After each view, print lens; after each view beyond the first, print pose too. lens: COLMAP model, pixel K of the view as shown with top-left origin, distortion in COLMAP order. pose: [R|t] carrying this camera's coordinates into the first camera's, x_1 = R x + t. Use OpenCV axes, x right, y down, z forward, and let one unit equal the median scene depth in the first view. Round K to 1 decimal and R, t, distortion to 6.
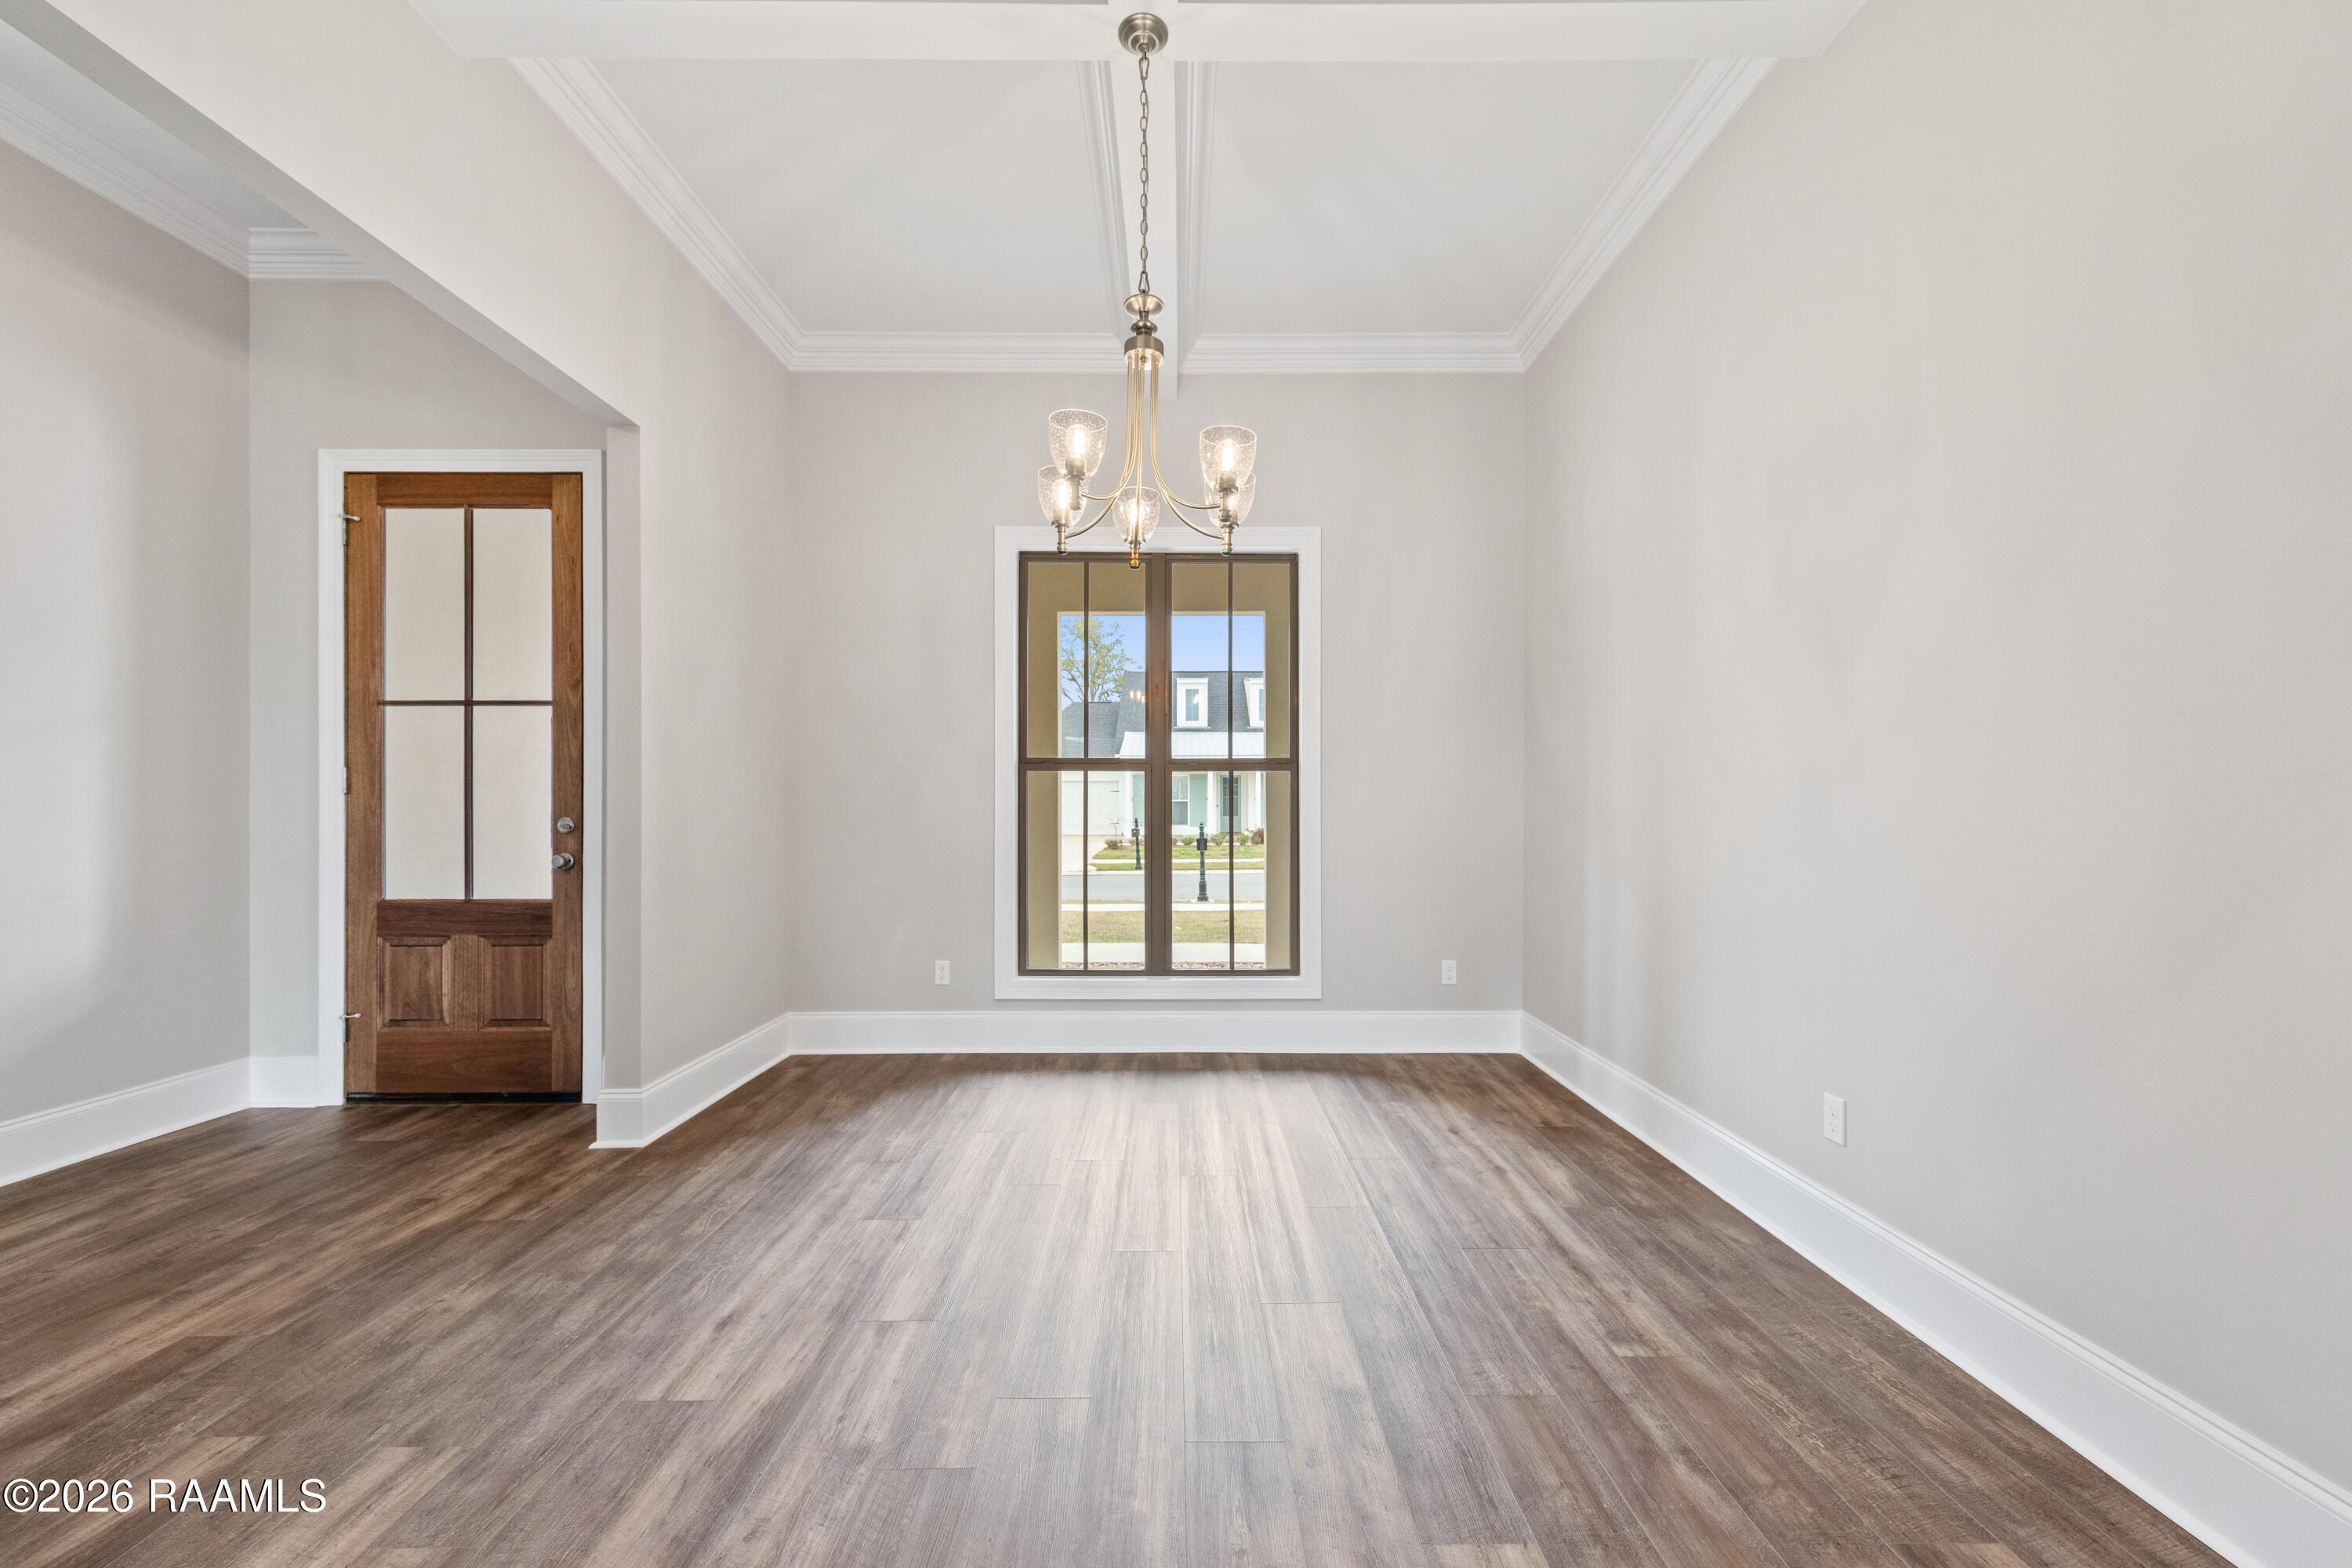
lens RADIAL K [[938.3, 0, 1177.6], [0, 938.3, 806.9], [0, 0, 1]] dist [-0.000484, 0.000137]
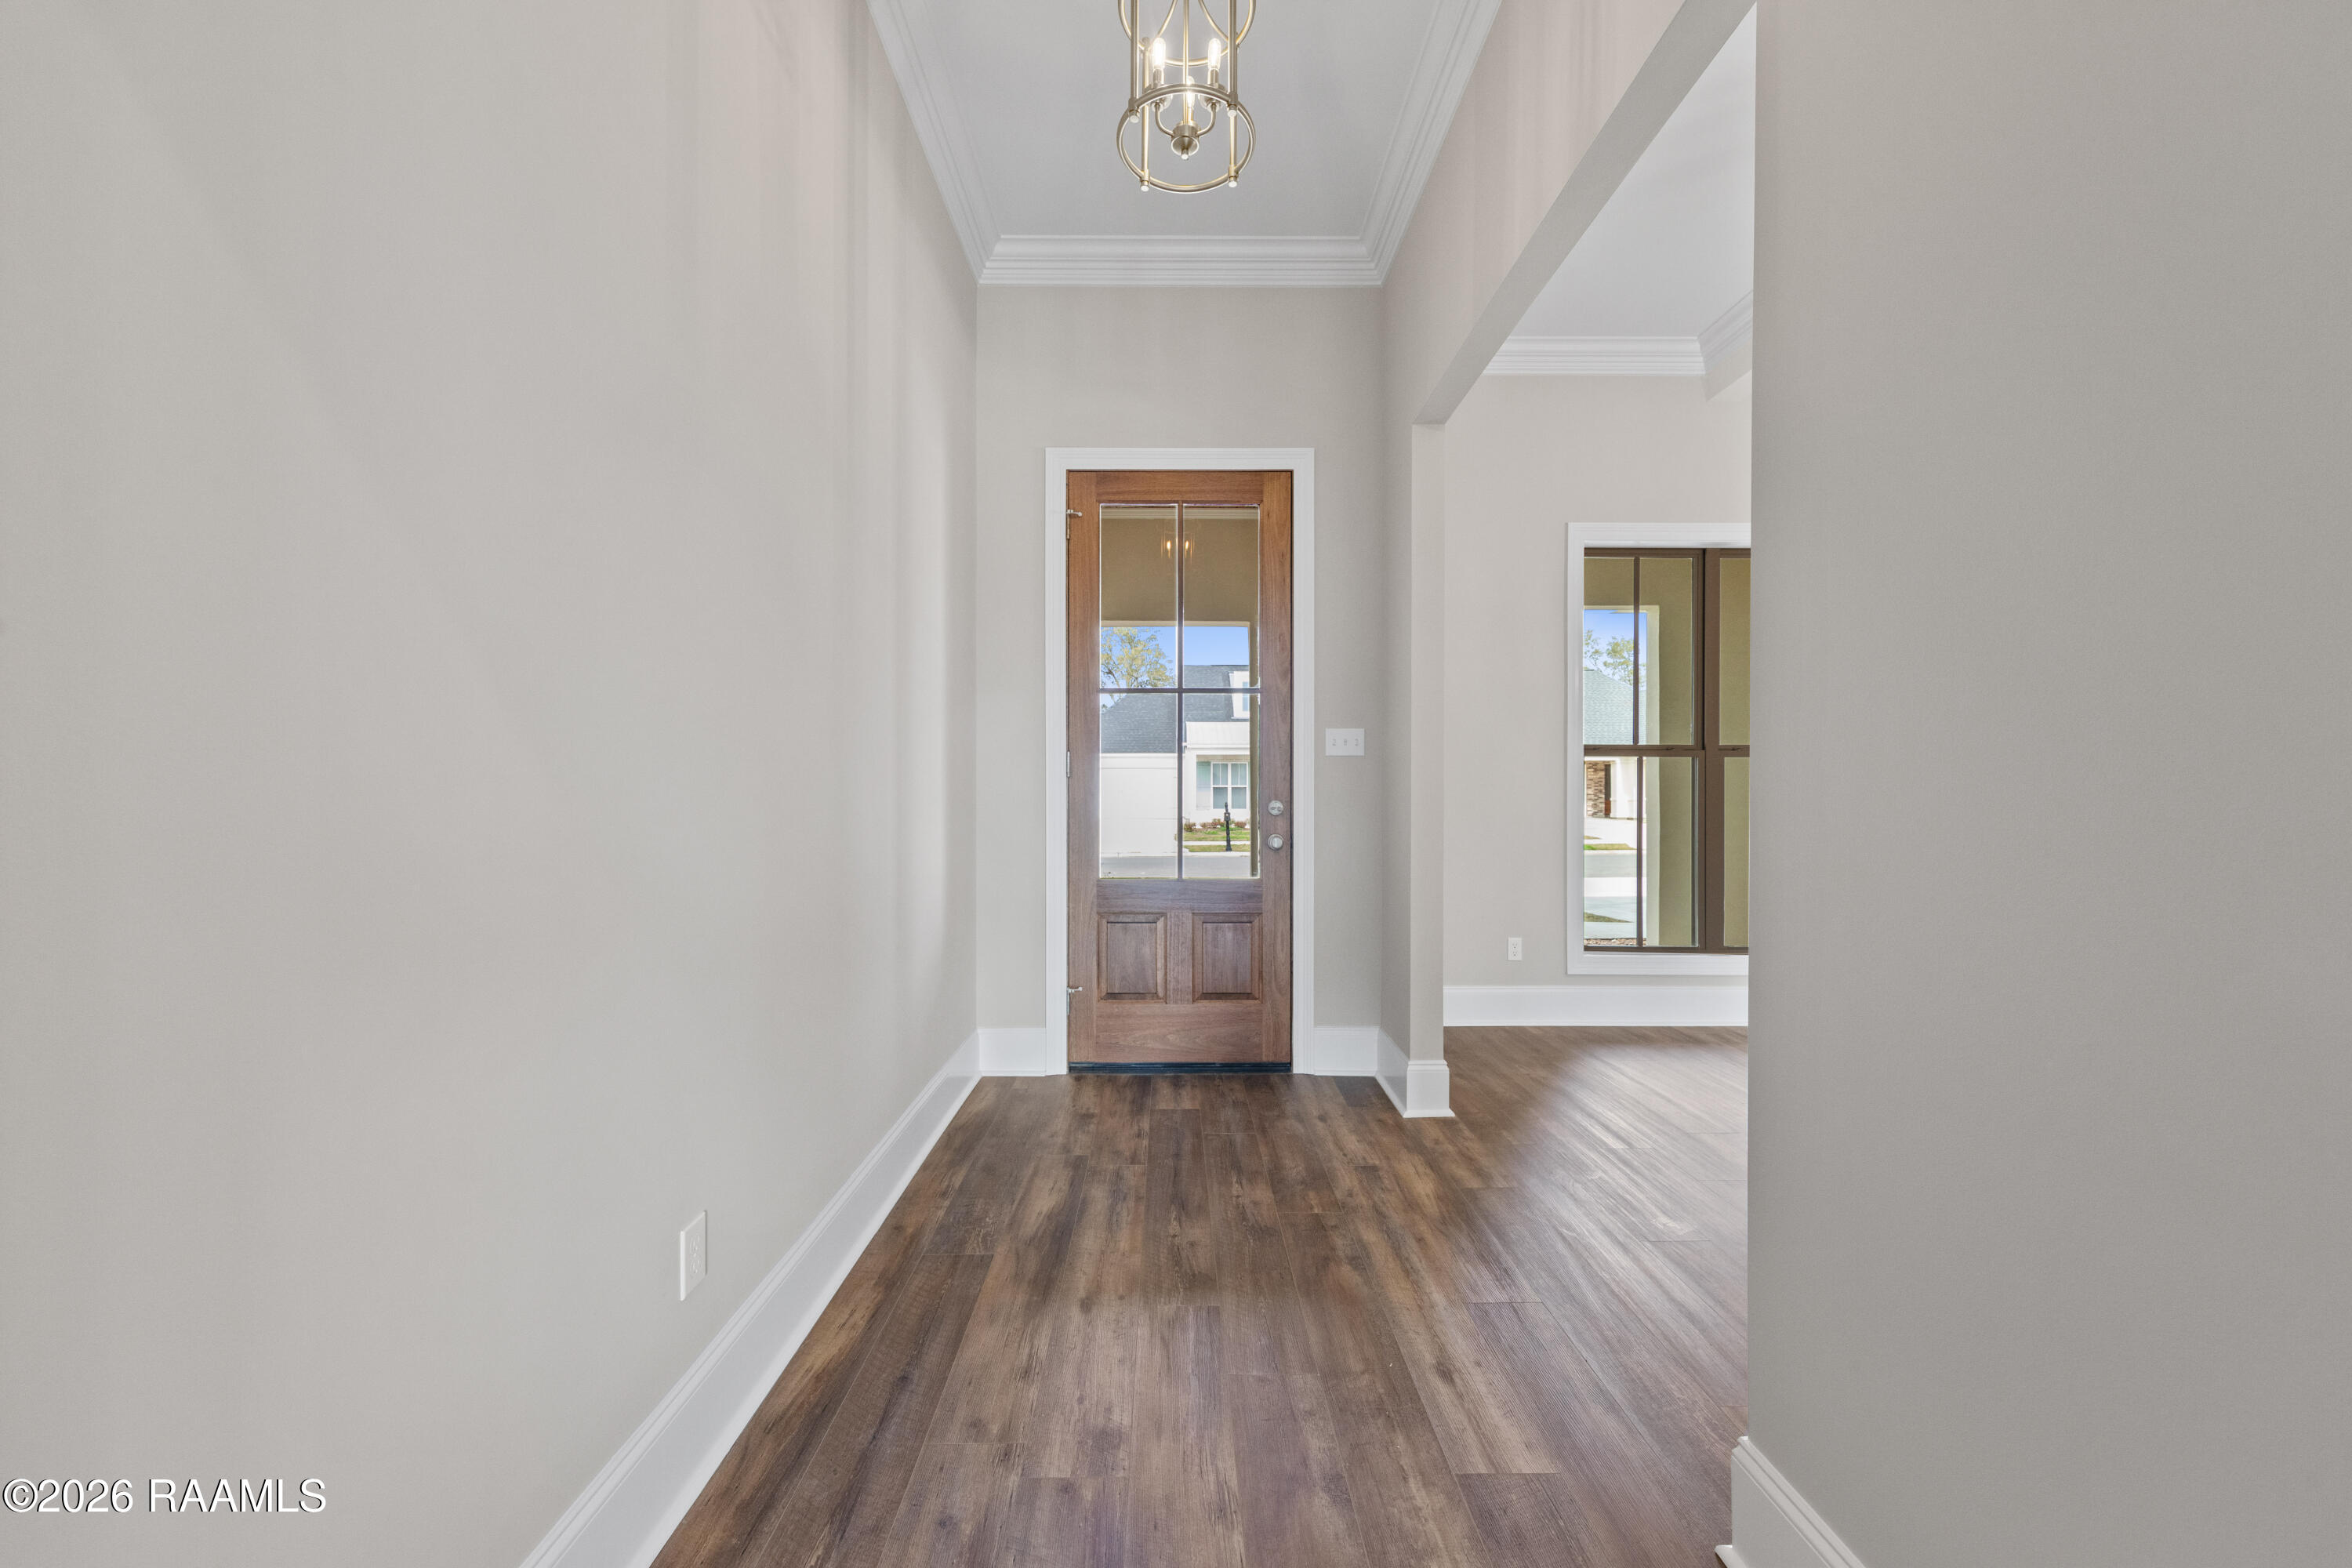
lens RADIAL K [[881.3, 0, 1179.1], [0, 881.3, 794.2], [0, 0, 1]] dist [0.007501, 0.000012]
pose [[0.999995, 0.001803, -0.002709, -0.758057], [-0.001798, 0.999996, 0.002023, 0.002593], [0.002712, -0.002018, 0.999994, 0.015660]]
